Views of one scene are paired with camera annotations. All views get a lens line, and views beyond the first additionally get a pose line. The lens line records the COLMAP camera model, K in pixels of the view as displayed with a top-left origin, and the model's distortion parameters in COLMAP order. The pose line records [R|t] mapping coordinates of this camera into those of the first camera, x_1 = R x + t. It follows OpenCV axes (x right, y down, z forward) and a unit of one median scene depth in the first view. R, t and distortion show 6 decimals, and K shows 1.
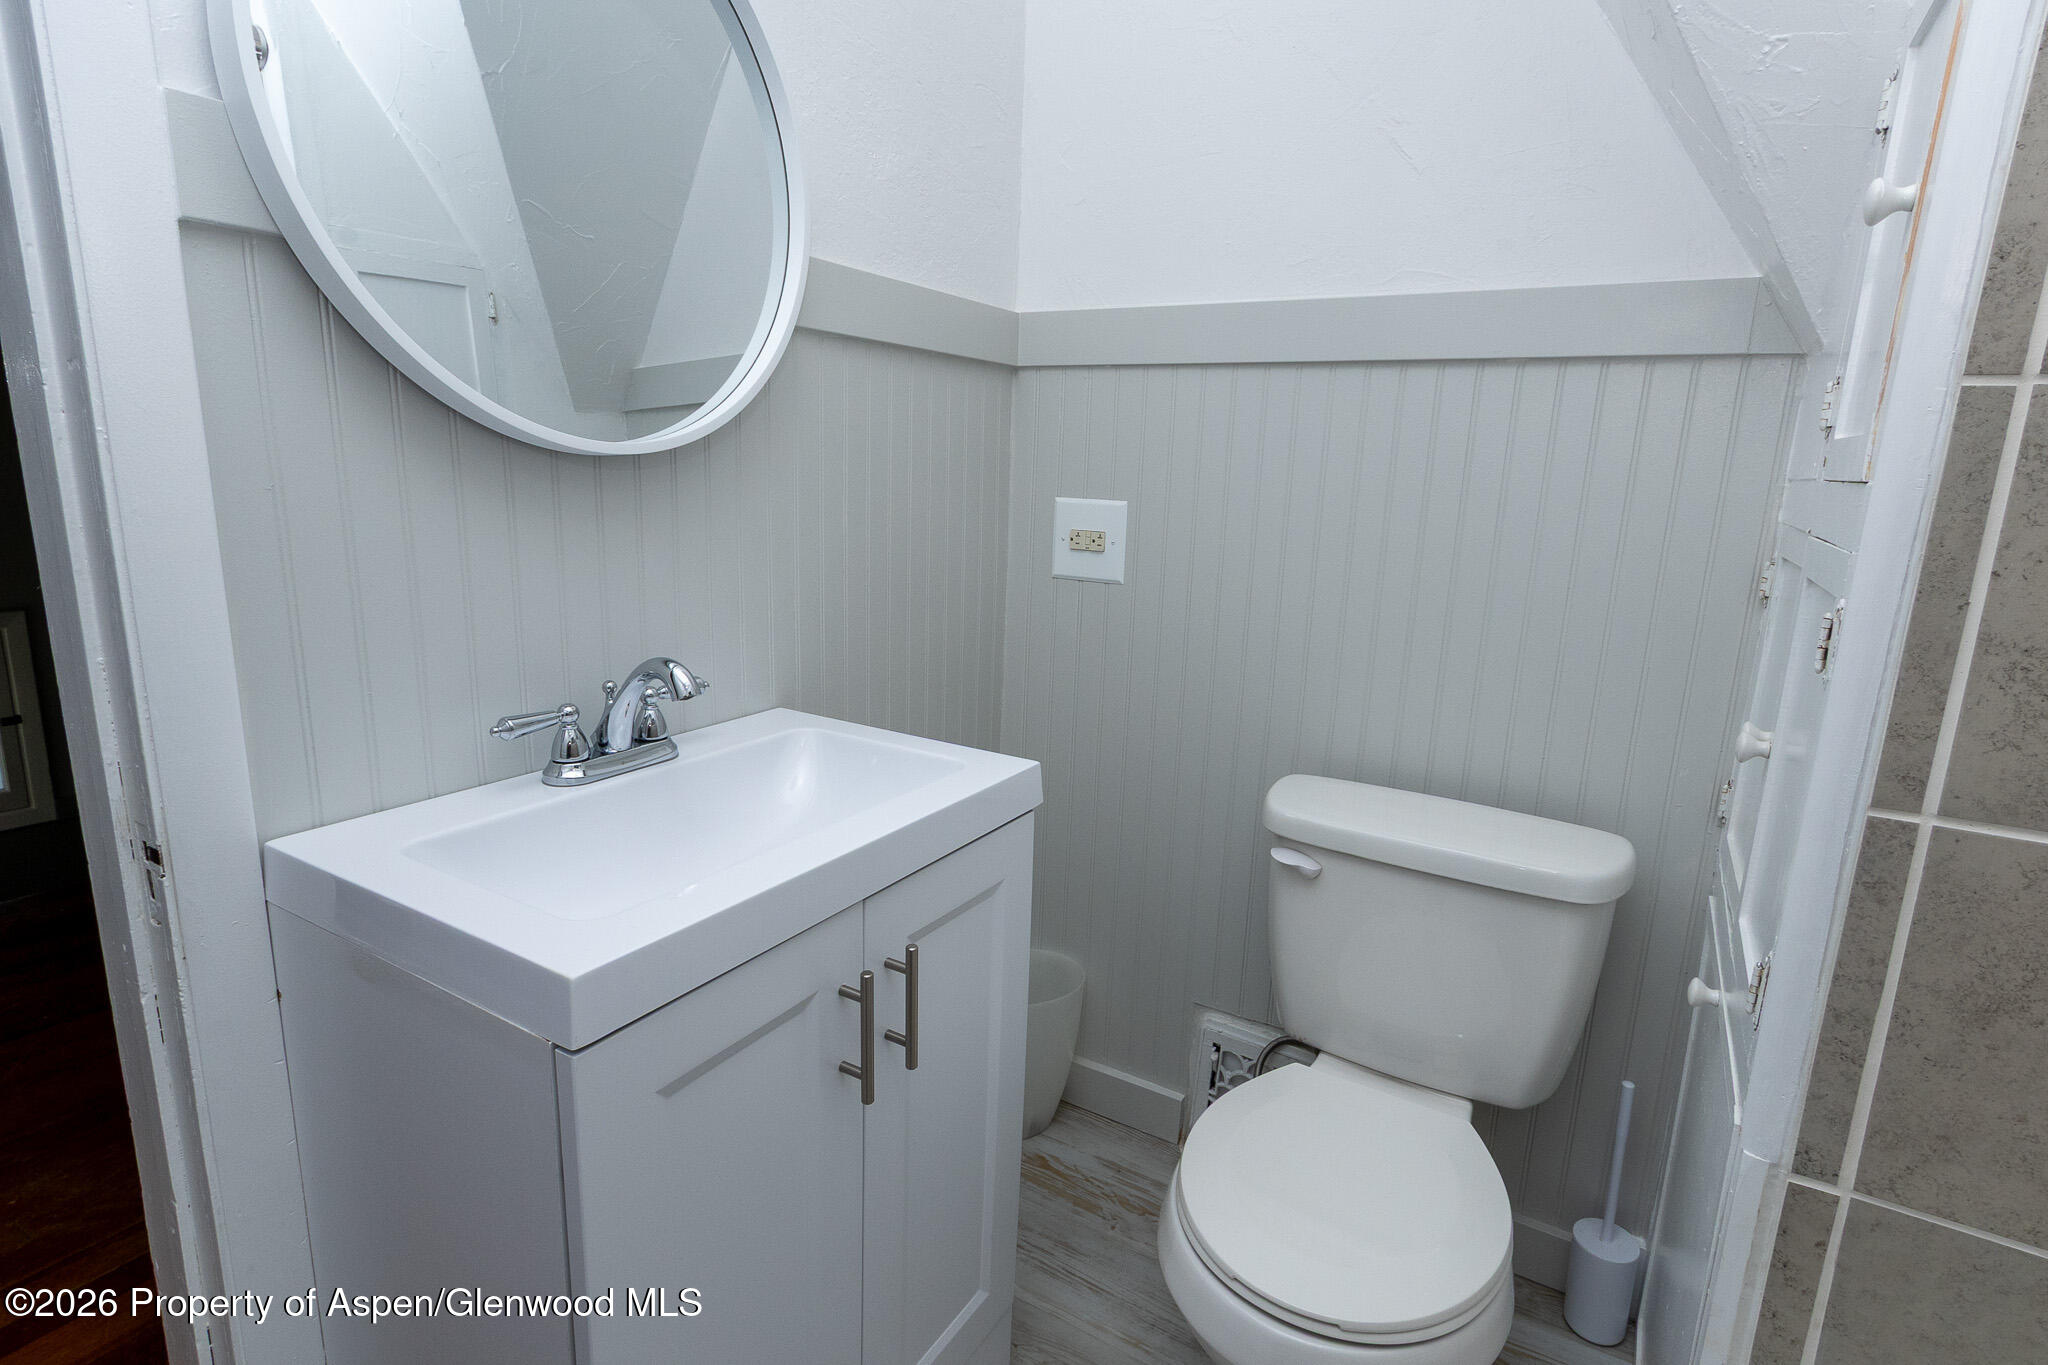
lens RADIAL K [[1029.5, 0, 1024.0], [0, 1029.5, 682.5], [0, 0, 1]] dist [0.000226, -0.000945]
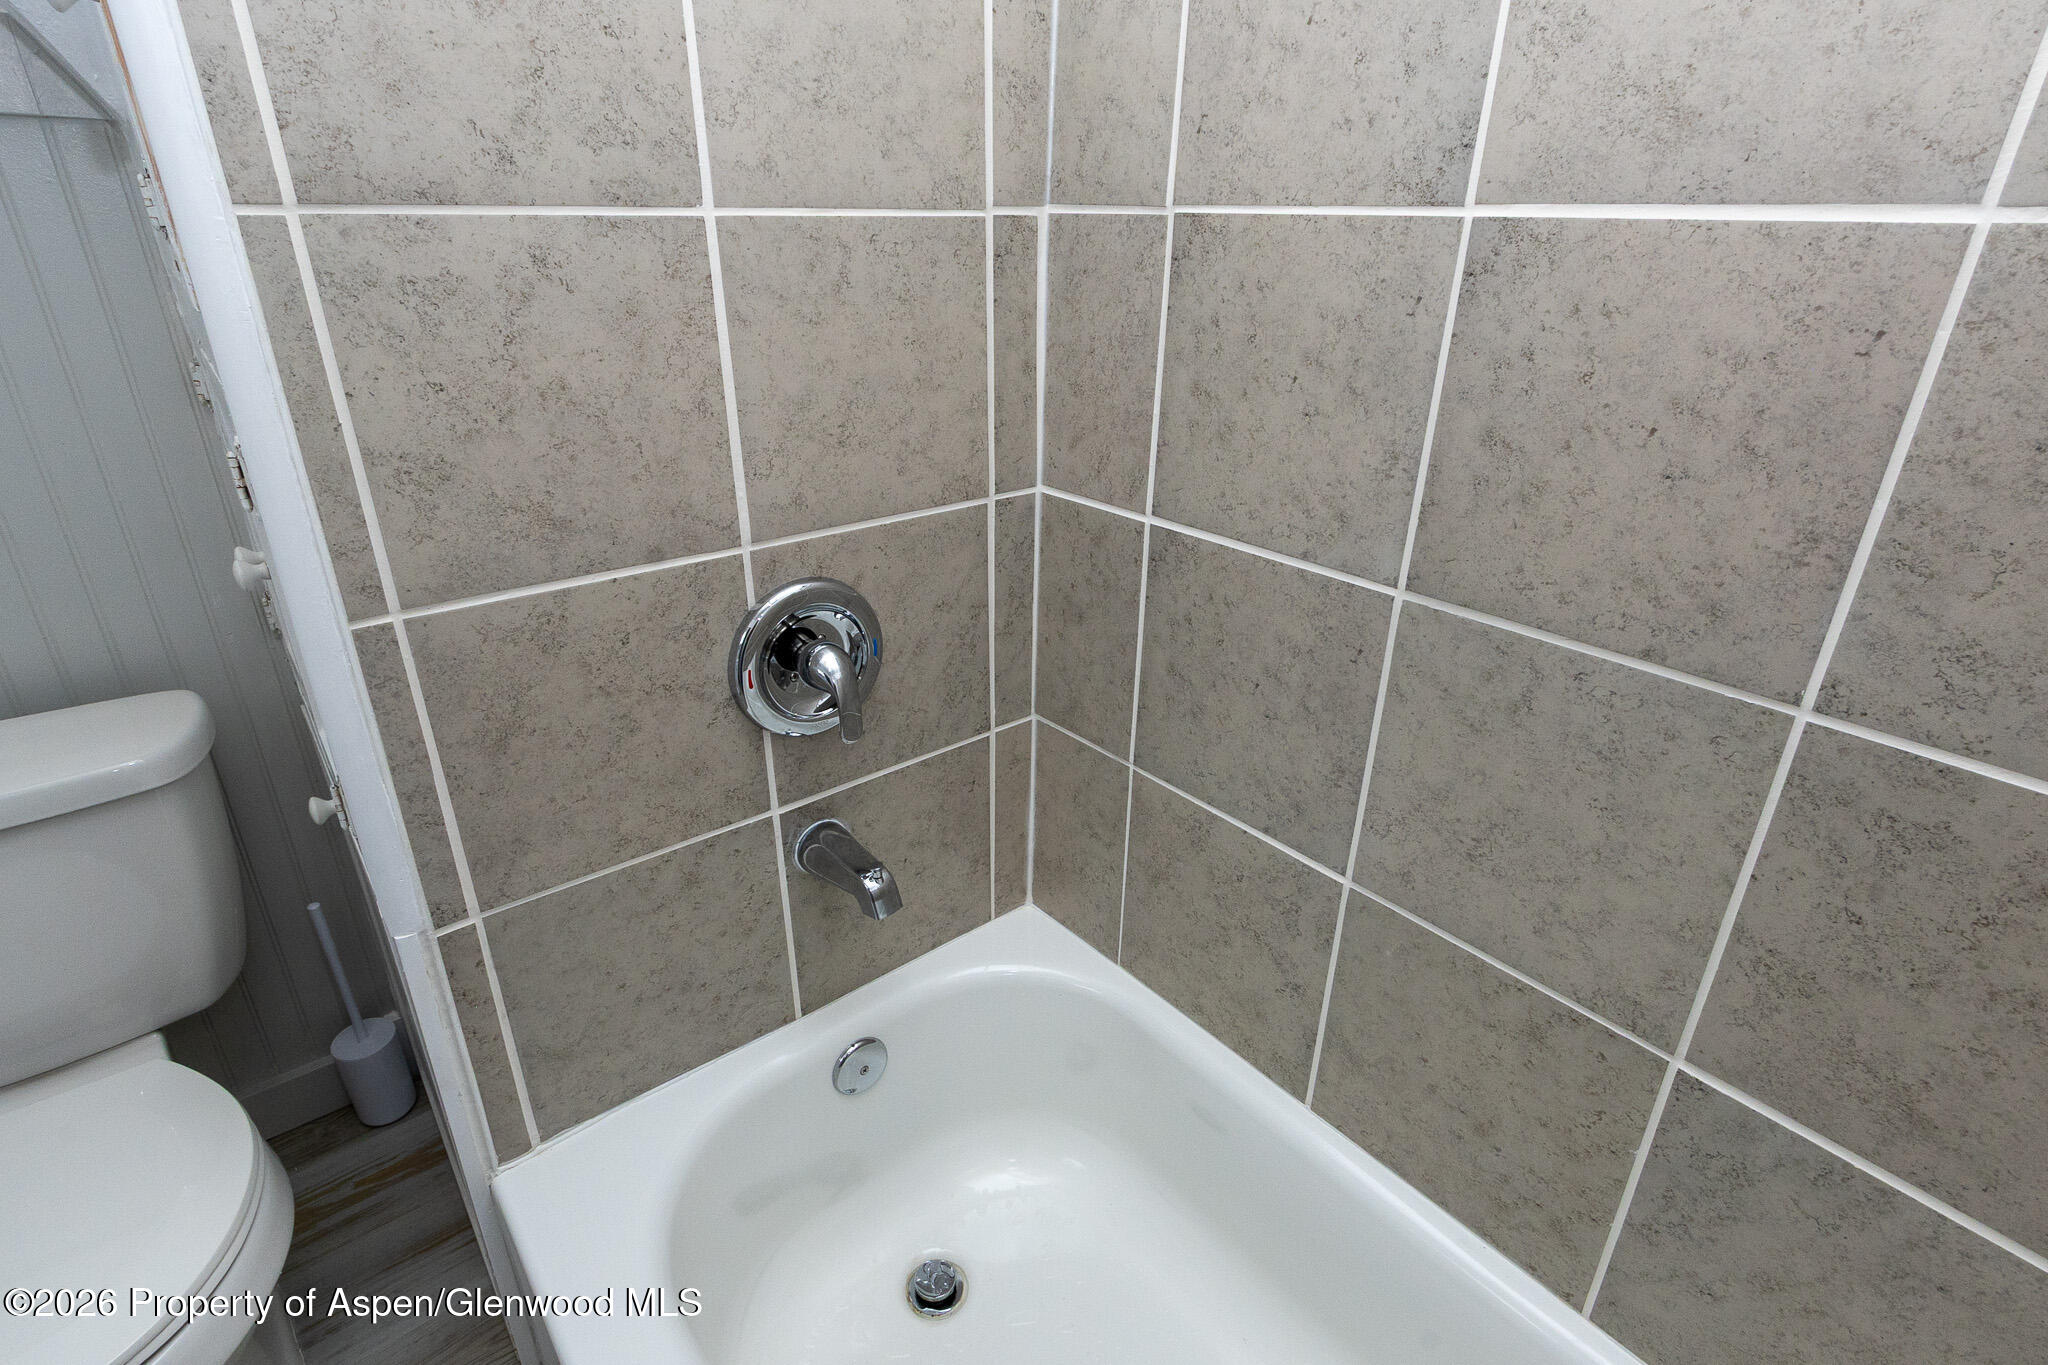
lens RADIAL K [[1029.5, 0, 1024.0], [0, 1029.5, 682.5], [0, 0, 1]] dist [0.000226, -0.000945]
pose [[0.344077, -0.420326, 0.839605, 0.117630], [0.196448, 0.906640, 0.373380, -0.085786], [-0.918161, 0.036467, 0.394526, -0.086947]]
